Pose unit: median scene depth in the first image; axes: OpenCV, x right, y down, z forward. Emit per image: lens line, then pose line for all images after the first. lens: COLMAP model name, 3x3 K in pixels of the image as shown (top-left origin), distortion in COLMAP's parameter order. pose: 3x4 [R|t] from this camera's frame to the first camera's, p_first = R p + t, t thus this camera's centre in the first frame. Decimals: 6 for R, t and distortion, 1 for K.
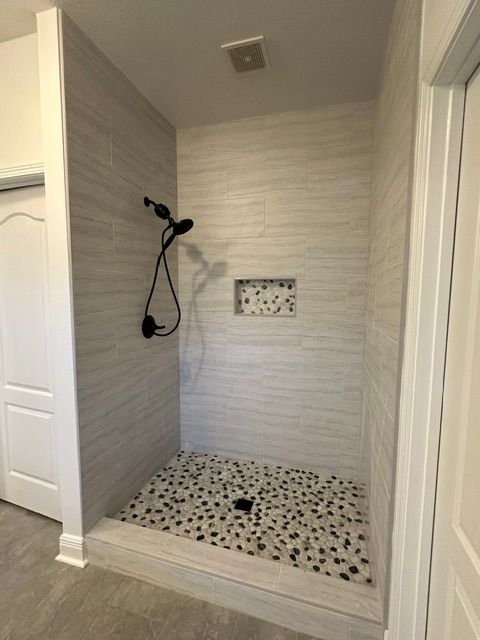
lens RADIAL K [[254.7, 0, 240.0], [0, 254.7, 320.0], [0, 0, 1]] dist [0.000371, -0.000188]
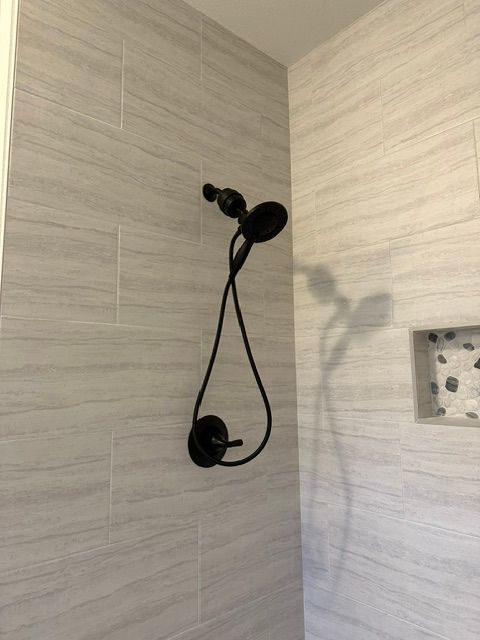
lens RADIAL K [[447.8, 0, 238.3], [0, 447.8, 324.5], [0, 0, 1]] dist [0.063828, -0.071149]
pose [[0.870736, -0.074383, -0.486093, 0.087058], [-0.032233, 0.977735, -0.207354, -0.011196], [0.490694, 0.196219, 0.848951, 0.241327]]
